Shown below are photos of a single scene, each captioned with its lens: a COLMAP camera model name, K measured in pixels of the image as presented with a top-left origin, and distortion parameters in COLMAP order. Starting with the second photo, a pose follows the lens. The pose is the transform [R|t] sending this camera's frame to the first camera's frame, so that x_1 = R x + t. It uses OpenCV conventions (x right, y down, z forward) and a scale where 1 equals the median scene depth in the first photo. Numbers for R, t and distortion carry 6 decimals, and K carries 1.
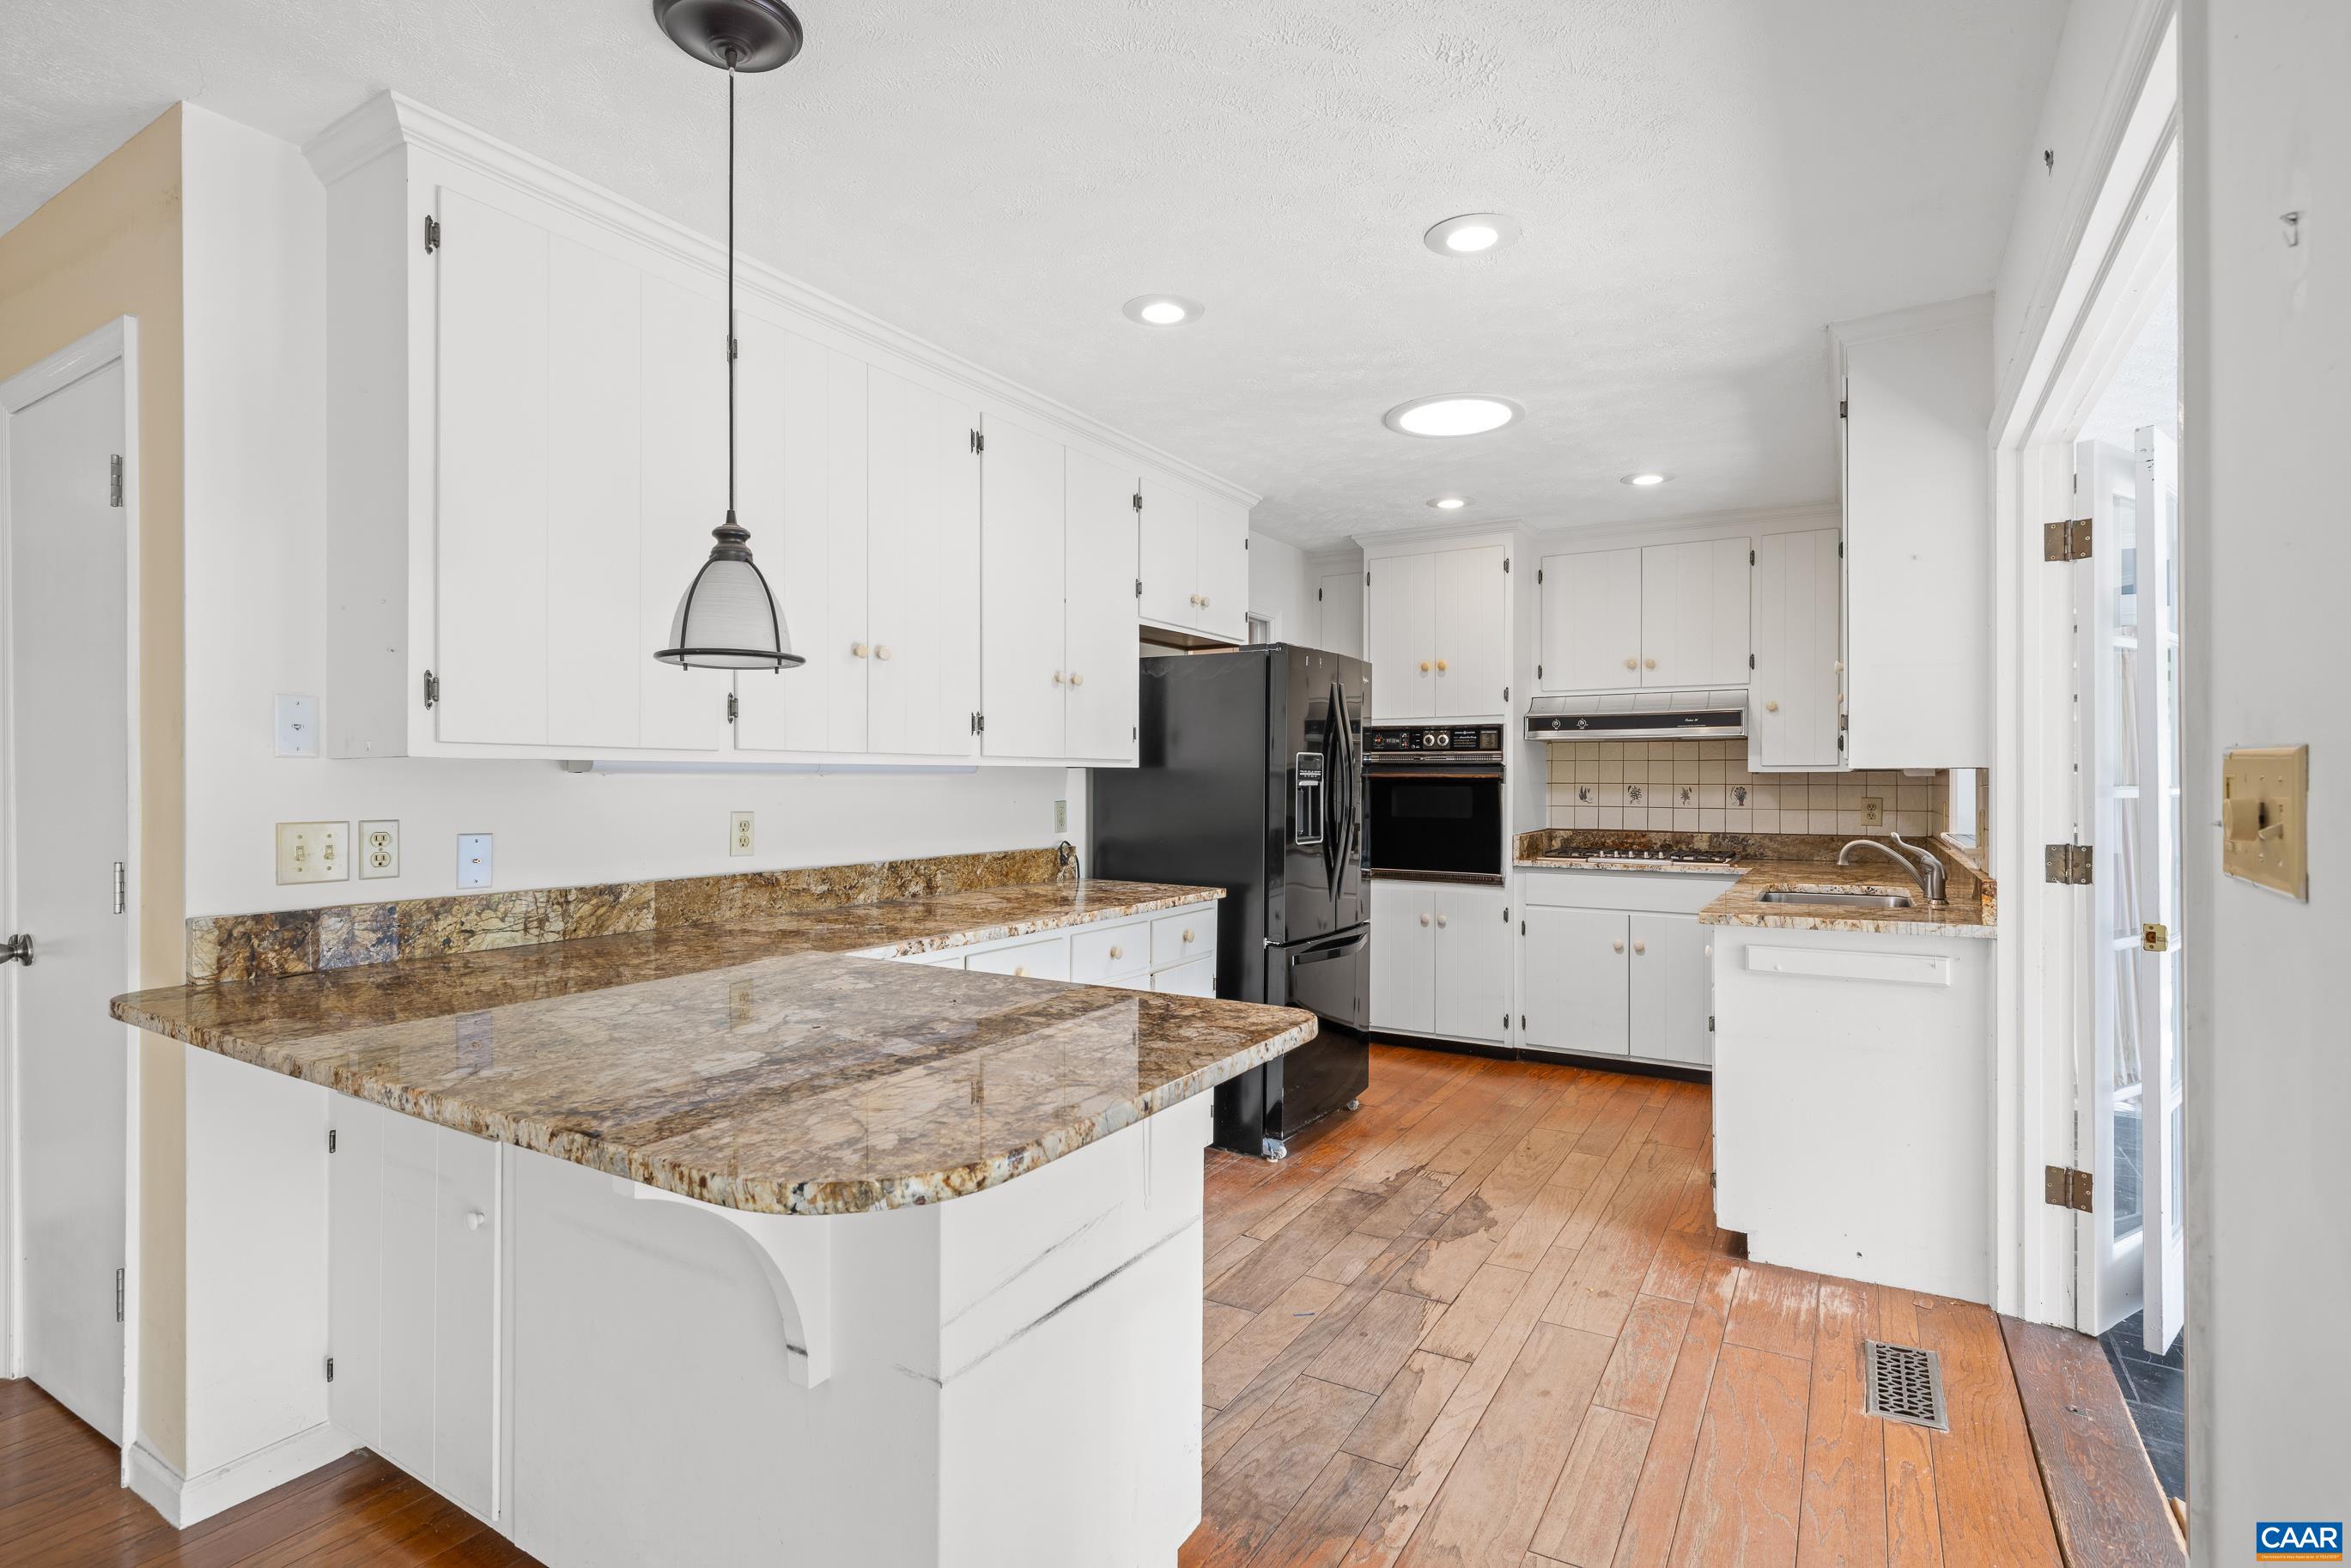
lens RADIAL K [[1129.0, 0, 1175.5], [0, 1129.0, 784.0], [0, 0, 1]] dist [-0.010438, 0.000048]
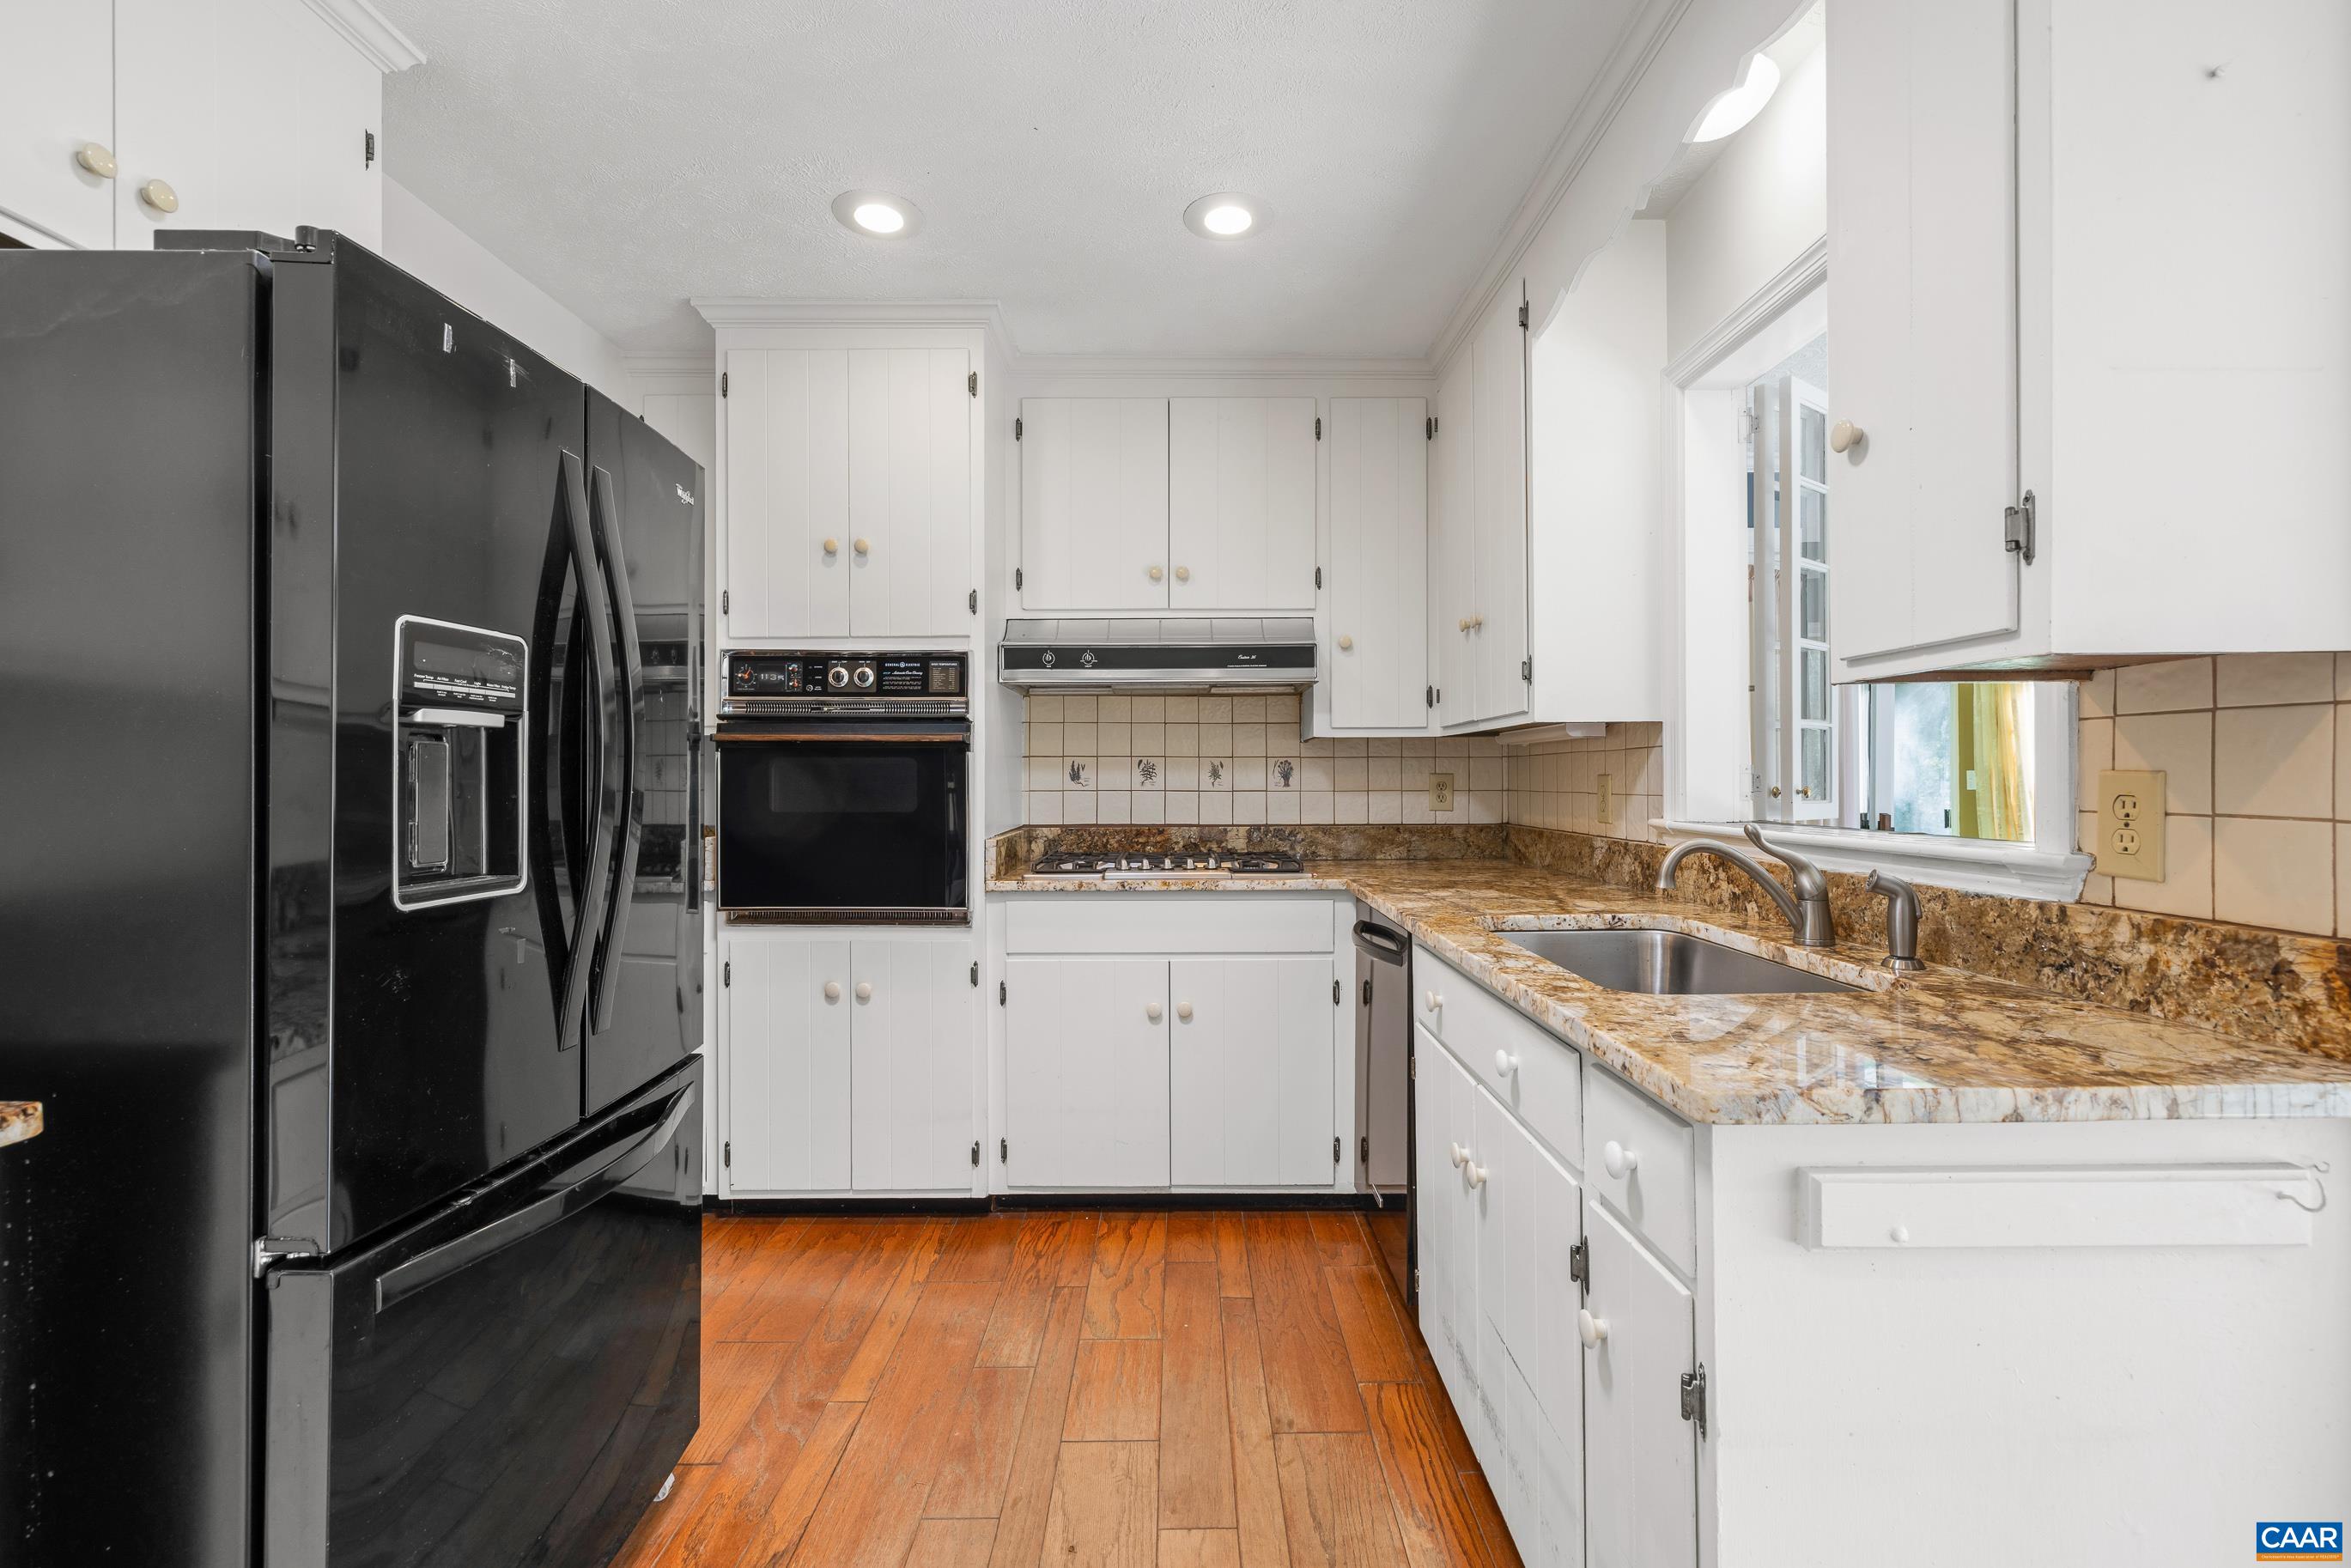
lens RADIAL K [[1014.4, 0, 1184.3], [0, 1014.4, 775.2], [0, 0, 1]] dist [0.005826, 0.000524]
pose [[0.853483, -0.003066, 0.521112, 0.115395], [0.005422, 0.999981, -0.002997, 0.014507], [-0.521092, 0.005384, 0.853483, 0.512063]]
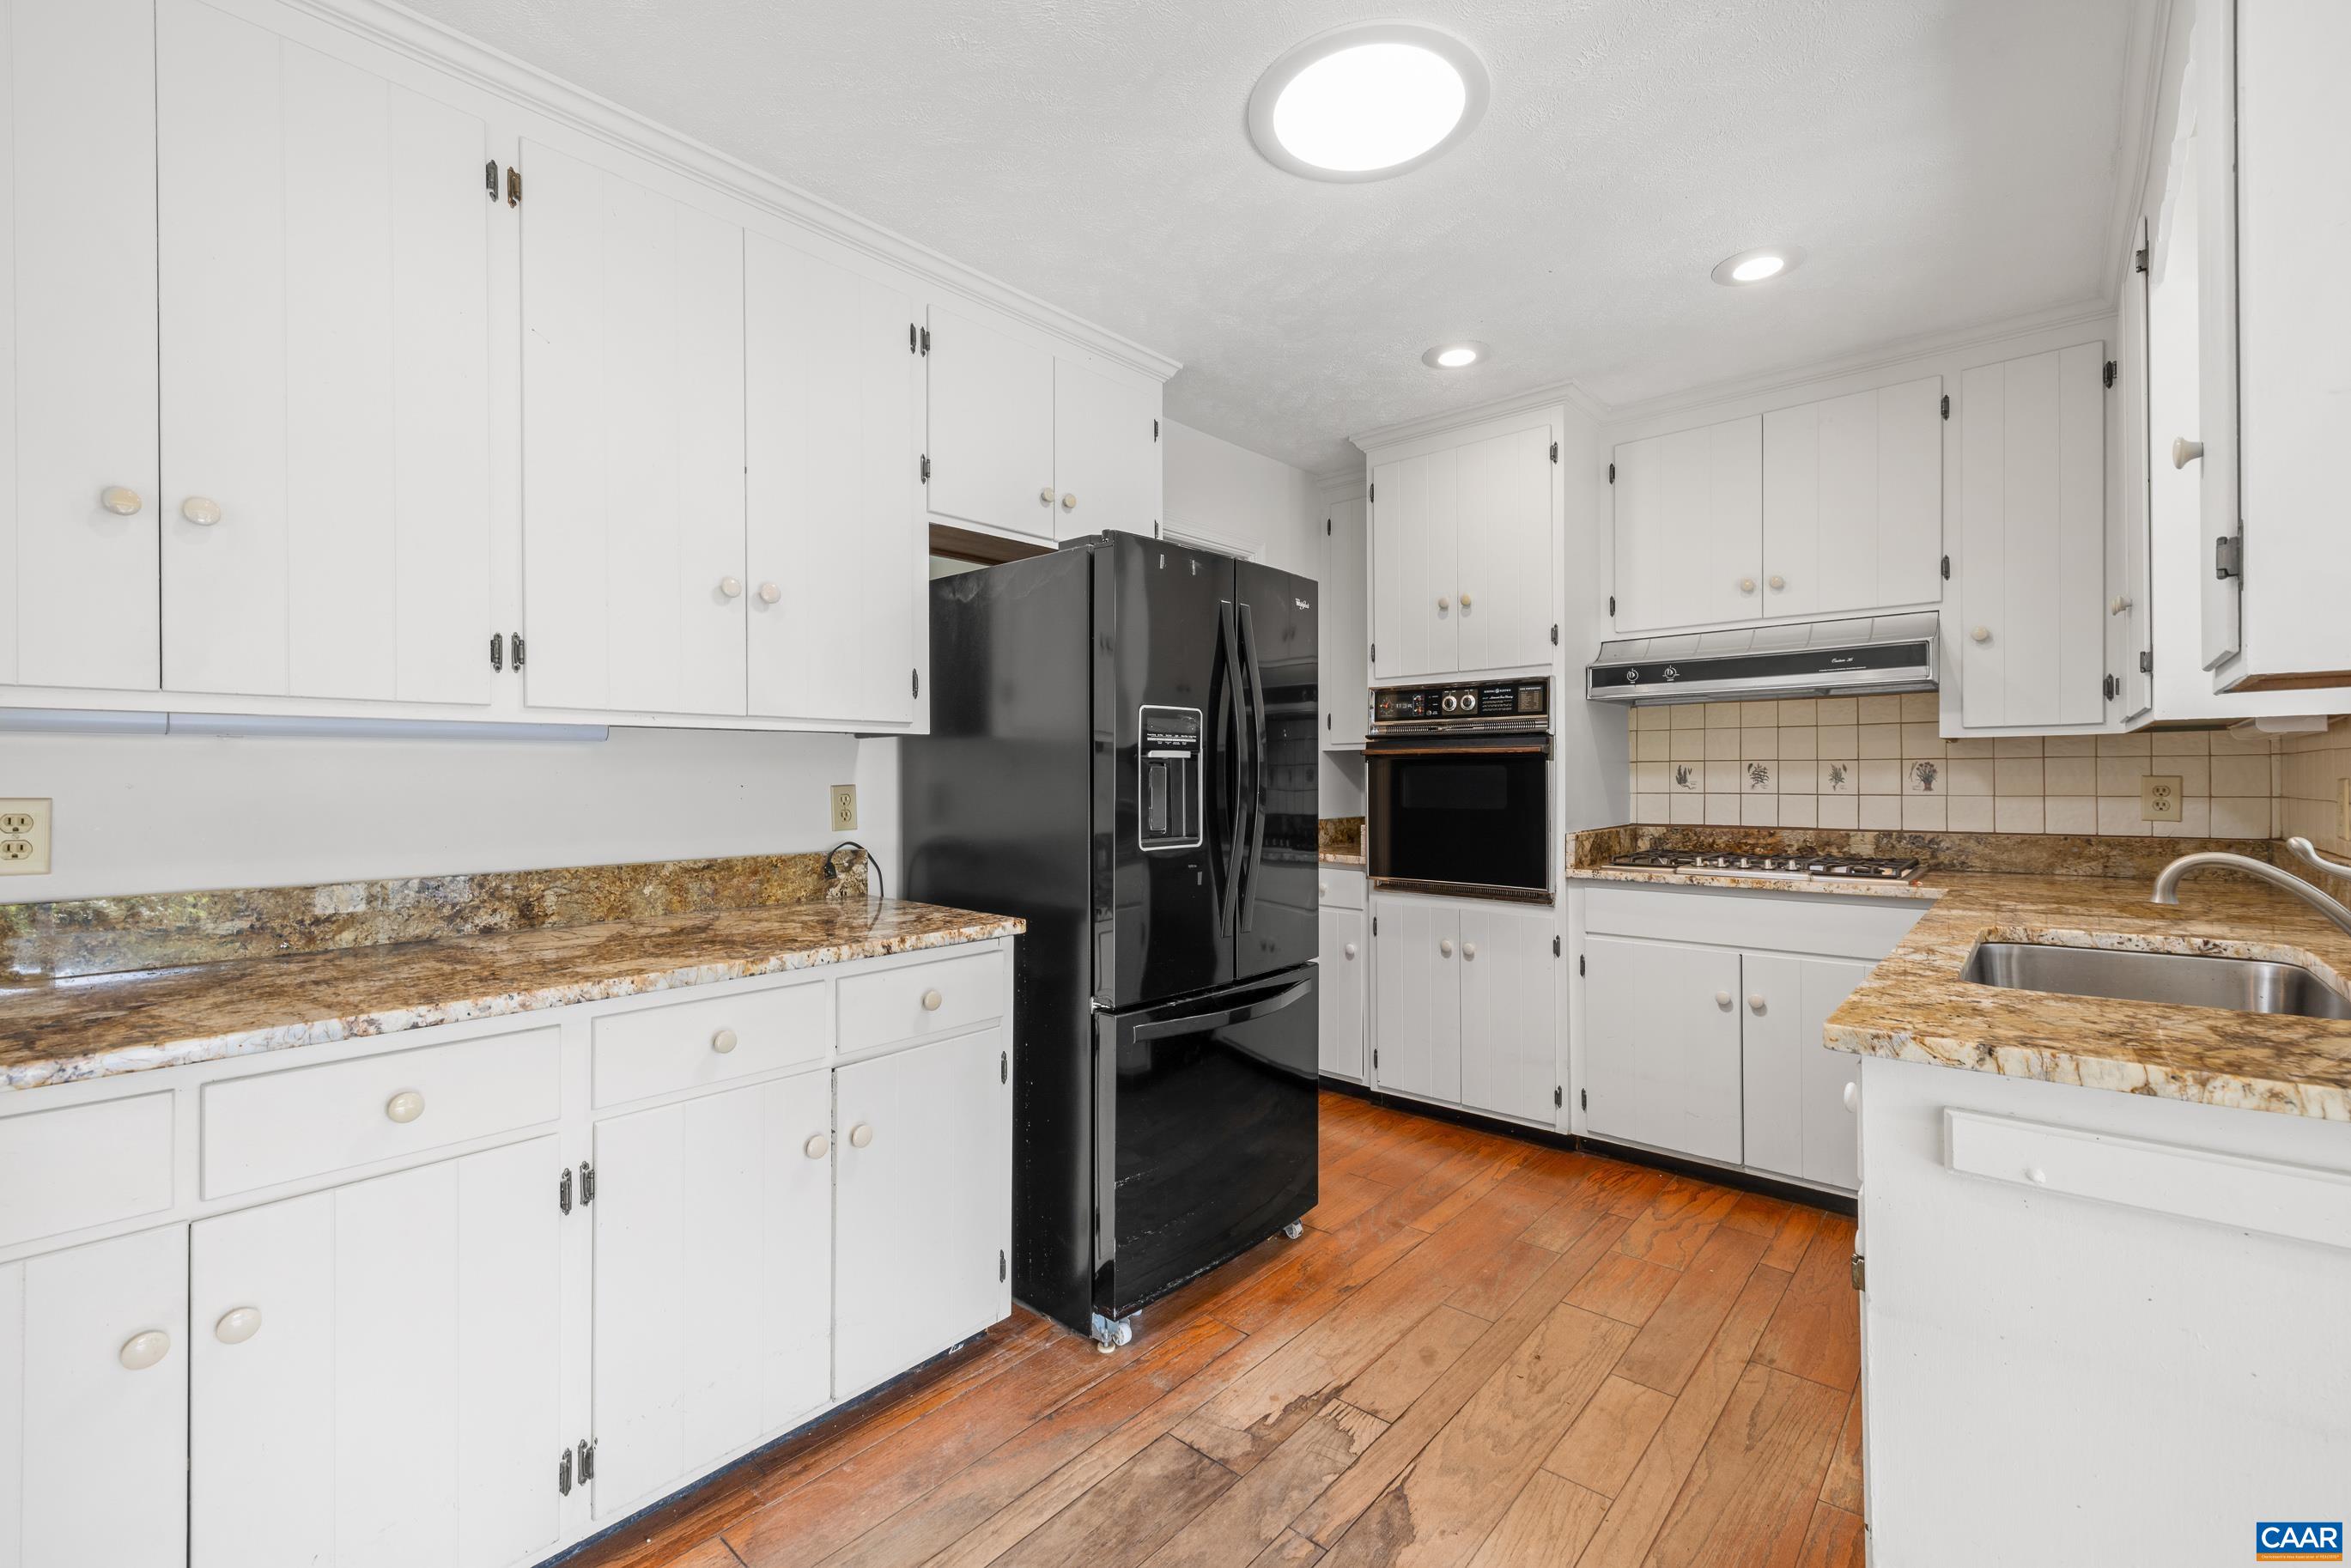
lens RADIAL K [[1002.0, 0, 1176.6], [0, 1002.0, 779.5], [0, 0, 1]] dist [0.000530, -0.000063]
pose [[0.984309, -0.006486, -0.176335, 0.178582], [0.006247, 0.999979, -0.001912, 0.011805], [0.176343, 0.000781, 0.984328, 0.356188]]
